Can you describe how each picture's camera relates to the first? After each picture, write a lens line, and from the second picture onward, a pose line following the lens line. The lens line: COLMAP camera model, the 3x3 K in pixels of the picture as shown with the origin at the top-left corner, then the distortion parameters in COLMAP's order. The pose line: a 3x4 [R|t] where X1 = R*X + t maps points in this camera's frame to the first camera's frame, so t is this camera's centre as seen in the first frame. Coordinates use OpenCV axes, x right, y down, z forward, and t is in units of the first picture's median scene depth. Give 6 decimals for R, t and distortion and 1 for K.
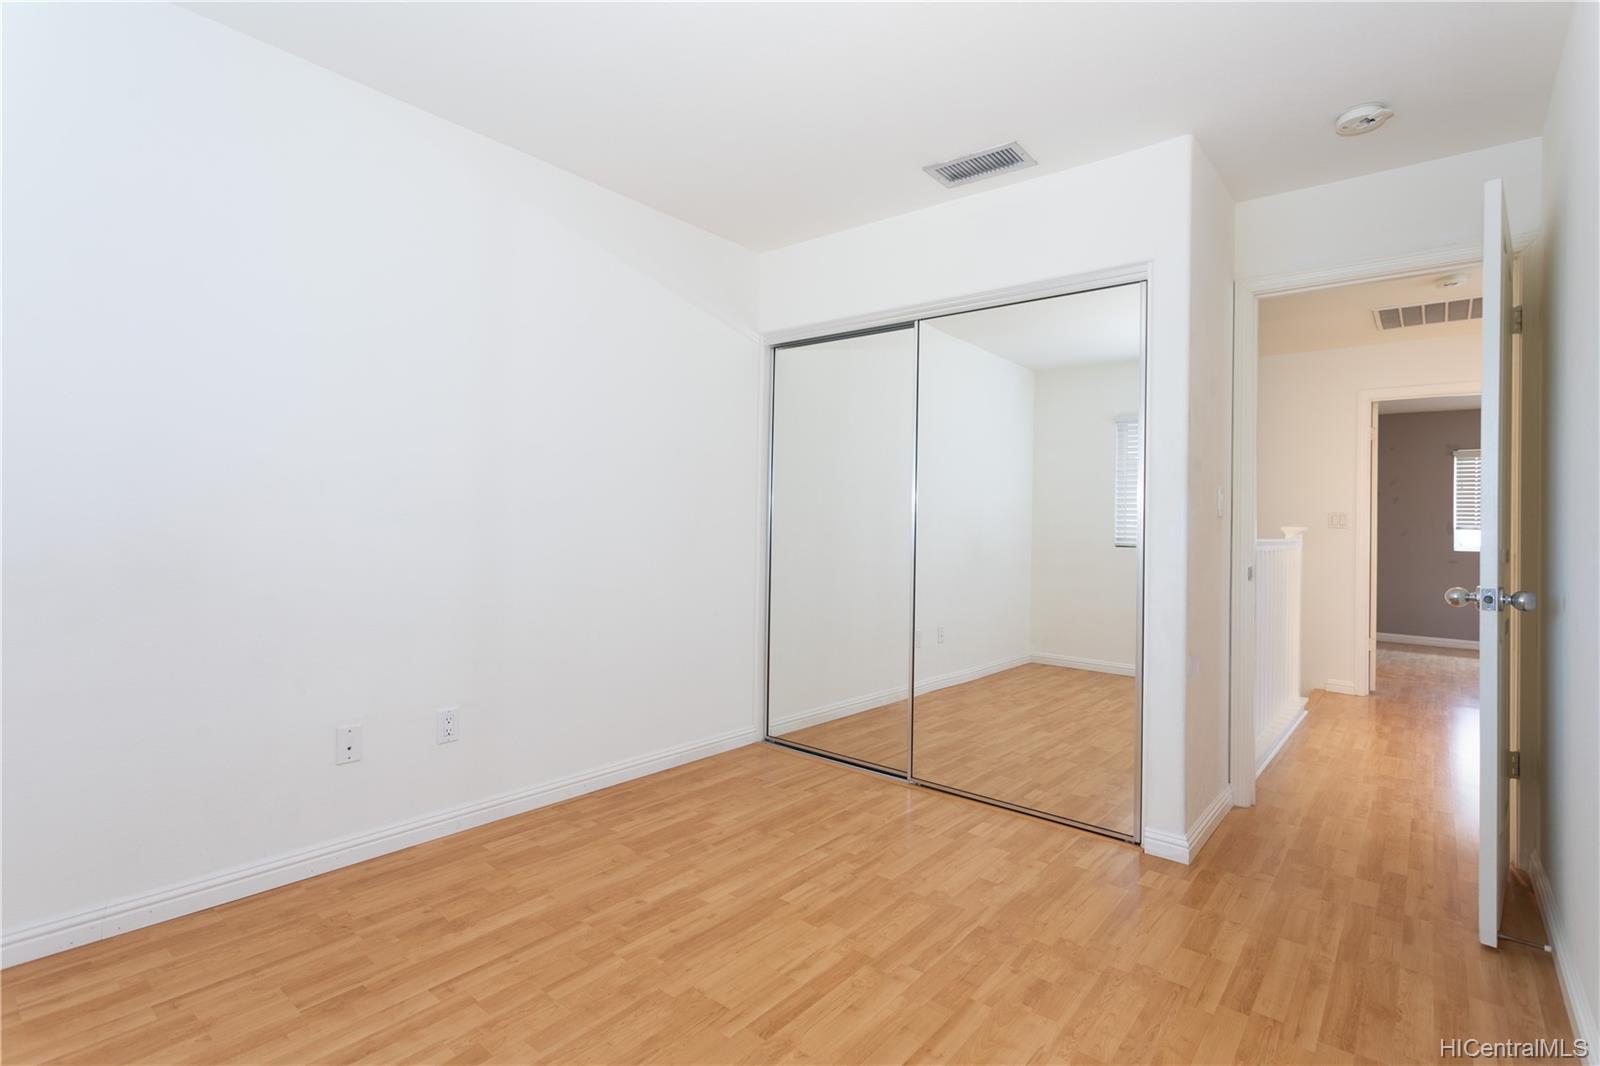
lens RADIAL K [[764.8, 0, 793.2], [0, 764.8, 522.8], [0, 0, 1]] dist [0.002109, -0.000429]
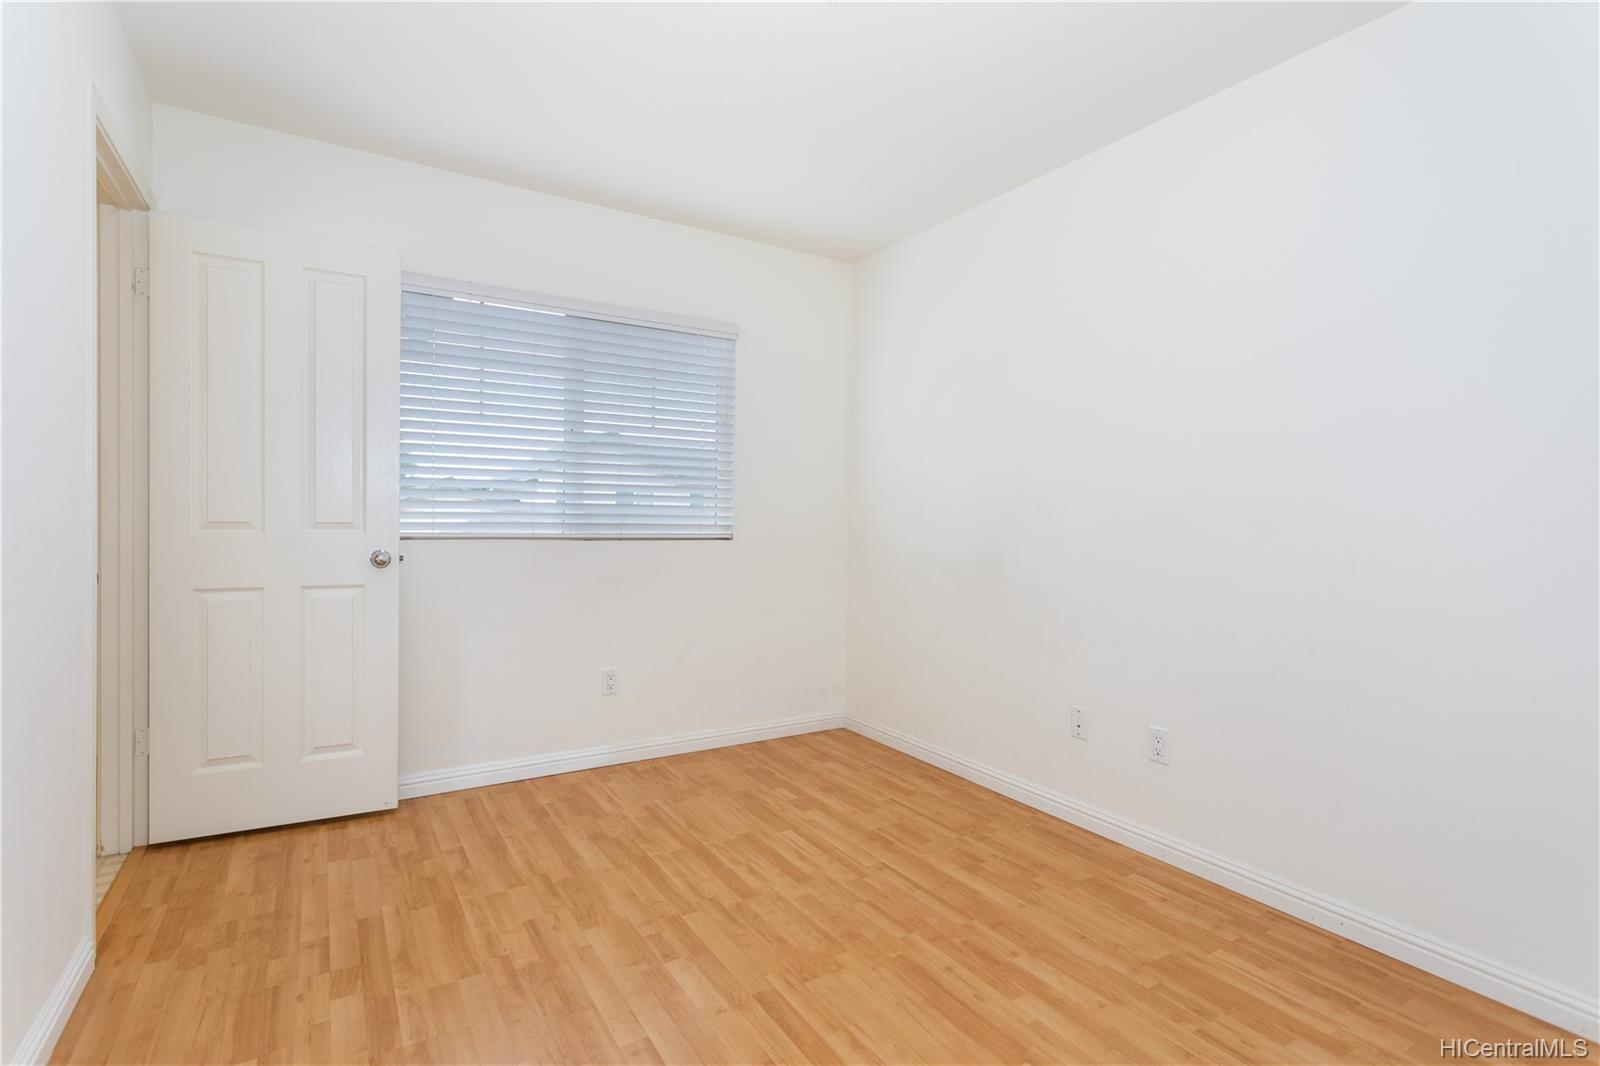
lens RADIAL K [[764.8, 0, 793.8], [0, 764.8, 531.8], [0, 0, 1]] dist [0.002109, -0.000429]
pose [[-0.317366, -0.011416, -0.948234, 0.725405], [-0.021855, 0.999750, -0.004722, 0.012378], [0.948051, 0.019225, -0.317537, 1.018892]]
